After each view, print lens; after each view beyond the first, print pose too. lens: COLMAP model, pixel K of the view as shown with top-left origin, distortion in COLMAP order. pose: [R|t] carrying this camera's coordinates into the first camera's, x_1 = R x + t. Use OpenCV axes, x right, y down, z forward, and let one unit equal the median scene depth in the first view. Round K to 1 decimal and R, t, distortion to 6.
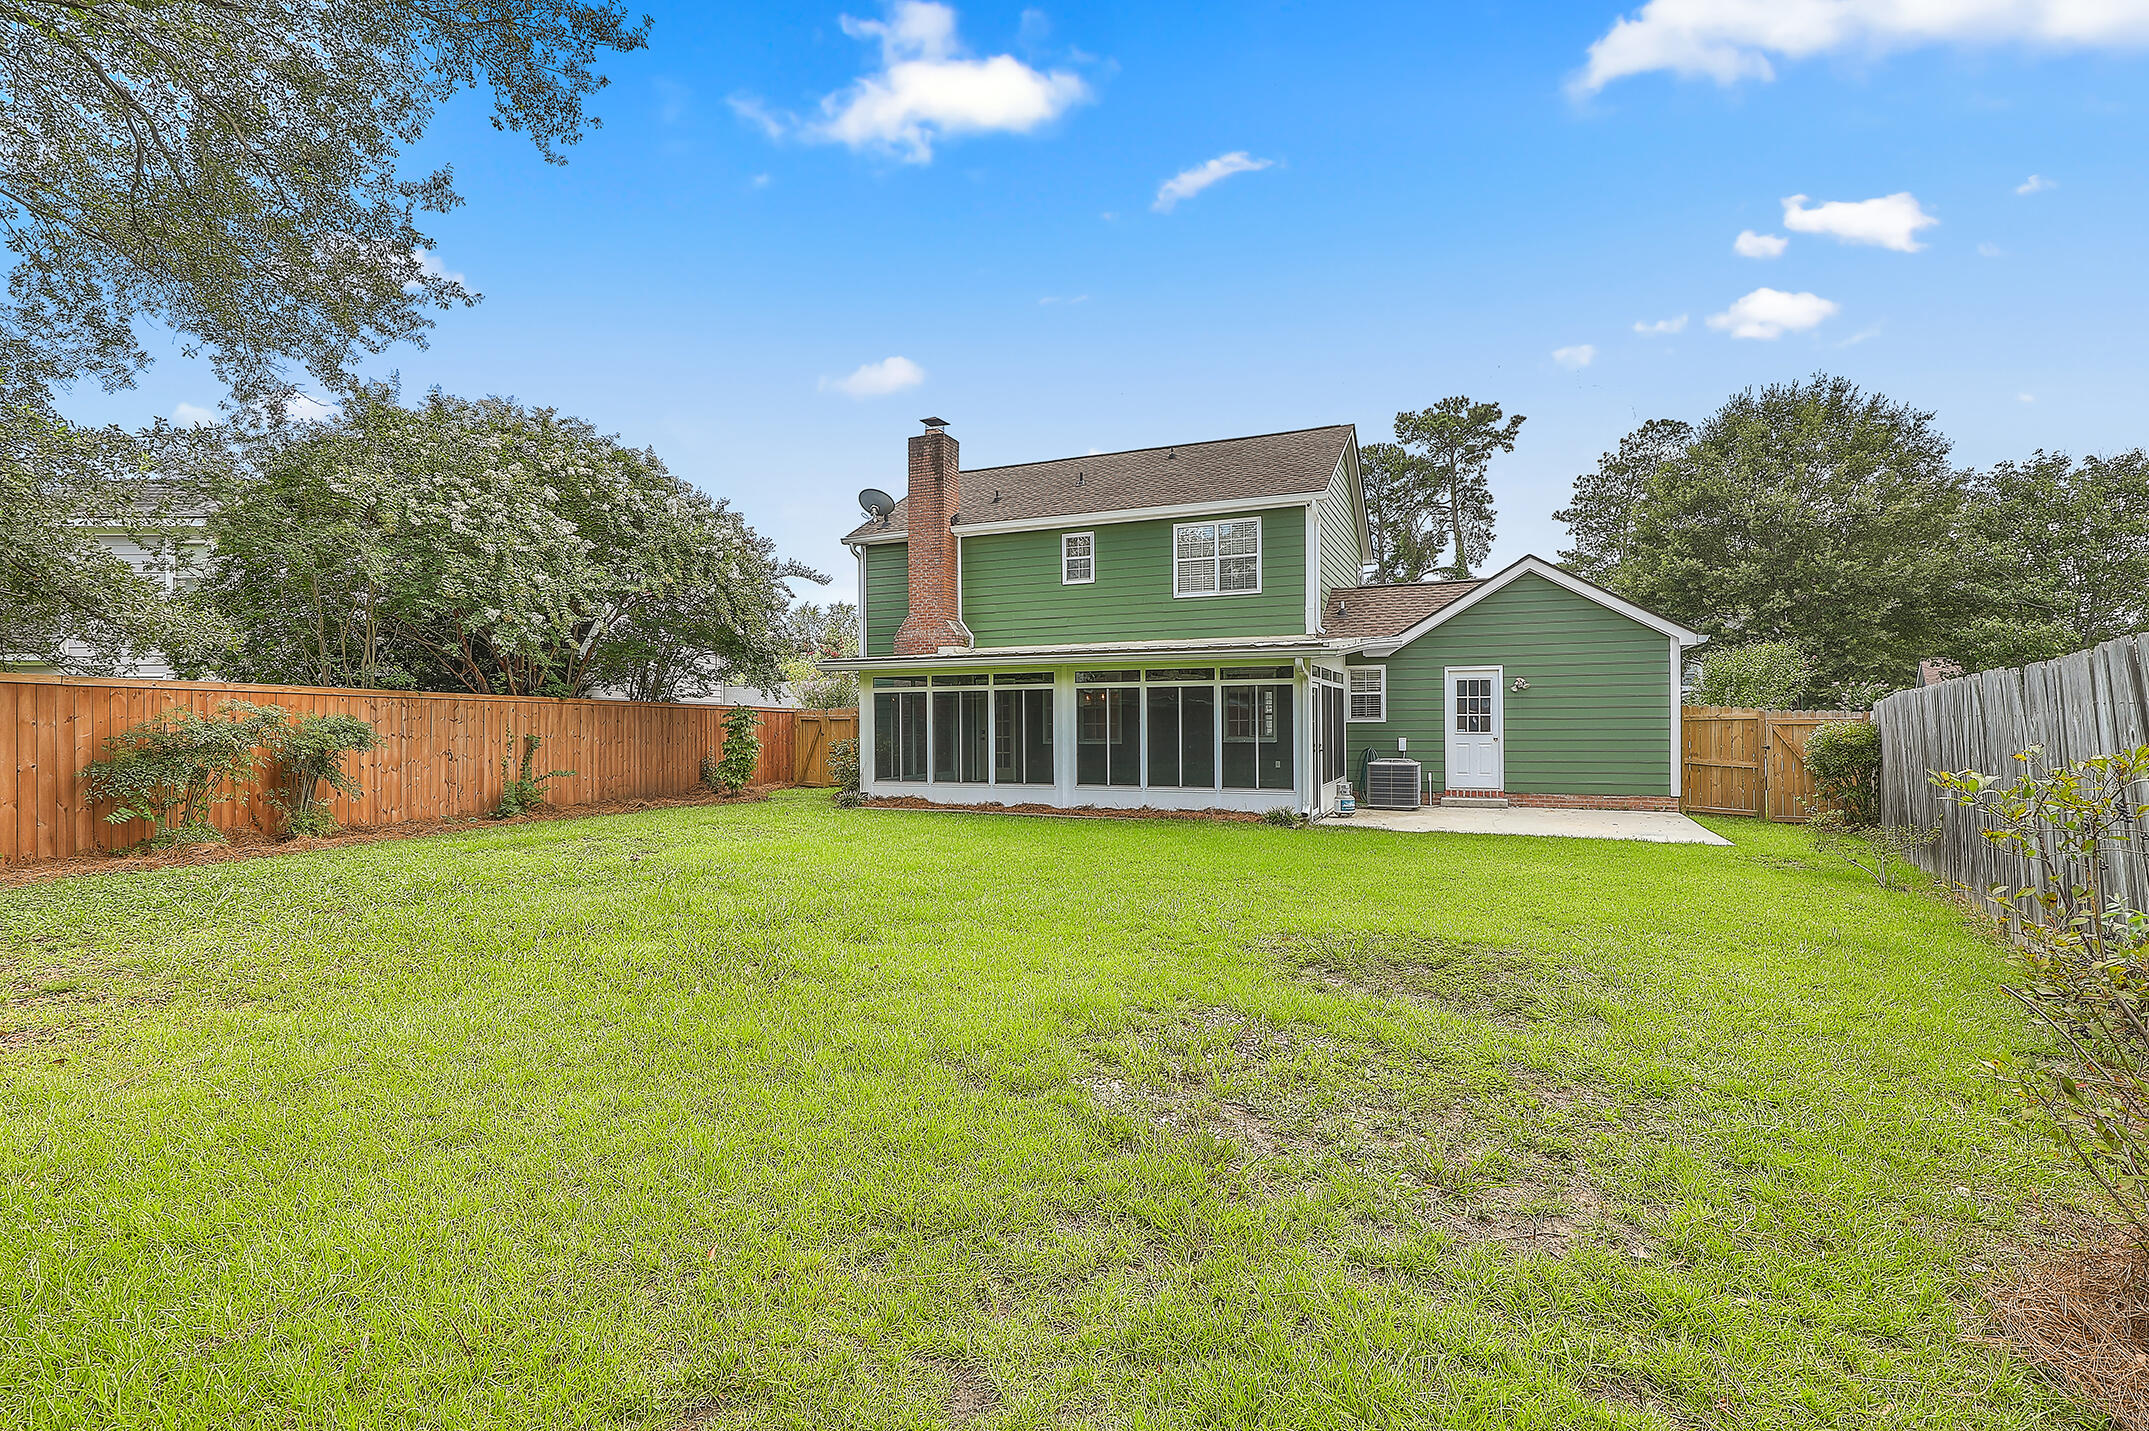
lens RADIAL K [[952.1, 0, 1079.3], [0, 952.1, 724.7], [0, 0, 1]] dist [-0.000077, 0.000027]
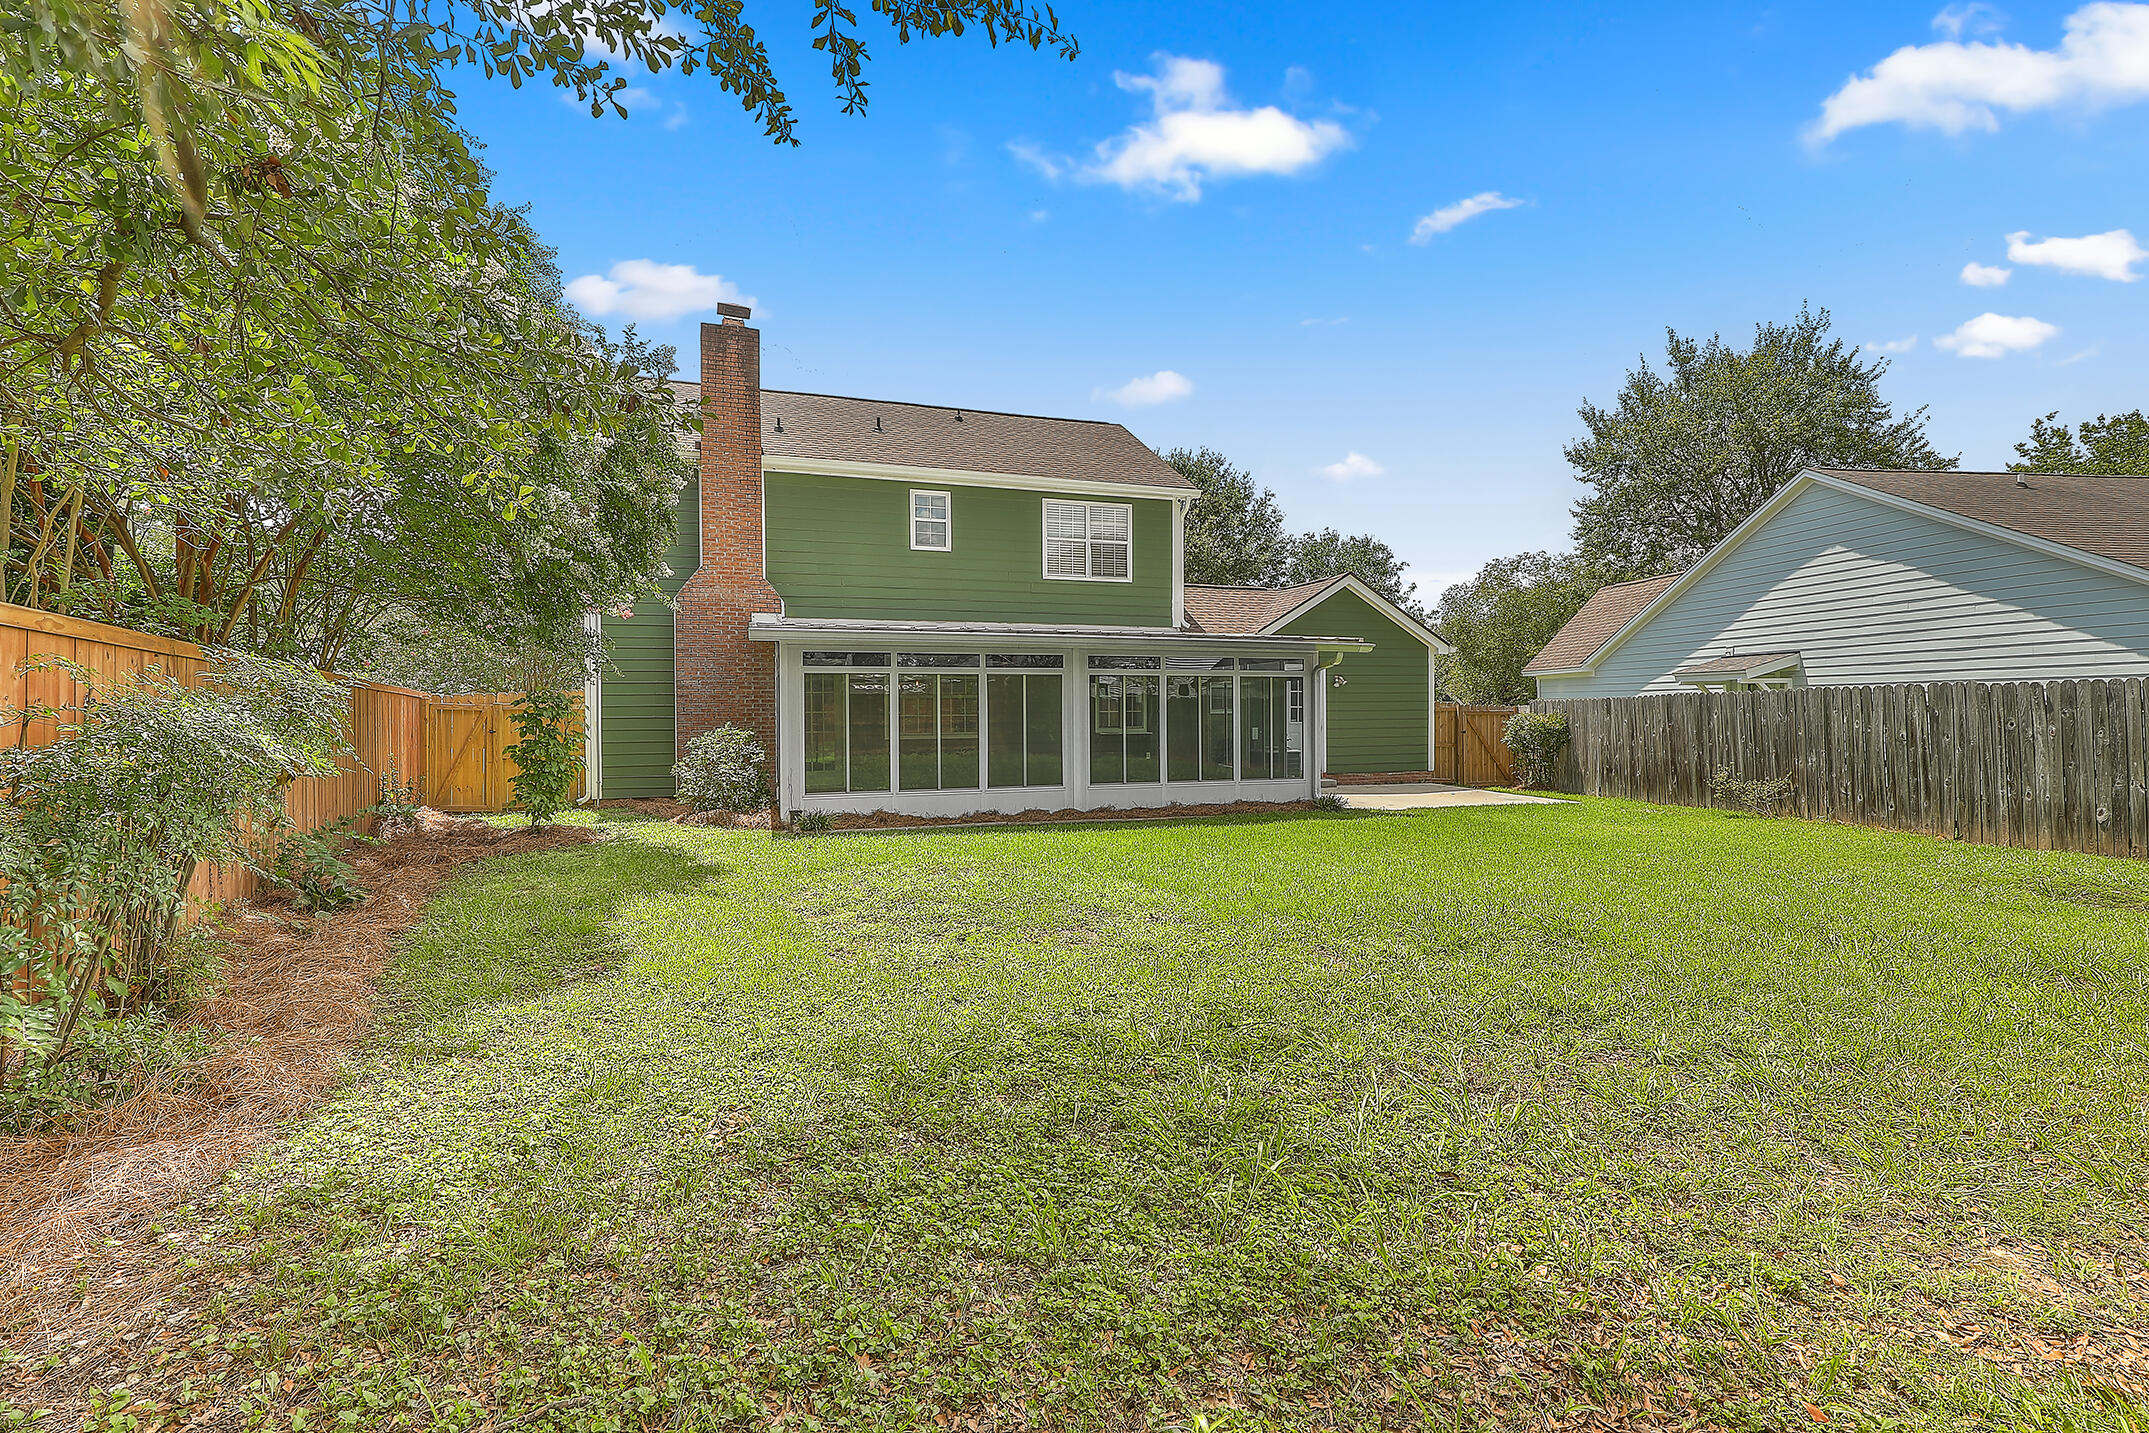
lens RADIAL K [[975.6, 0, 1079.6], [0, 975.6, 704.0], [0, 0, 1]] dist [-0.000769, -0.000145]
pose [[0.736250, 0.007151, 0.676671, -0.576109], [0.001888, 0.999919, -0.012621, 0.000076], [-0.676706, 0.010570, 0.736177, 0.317980]]
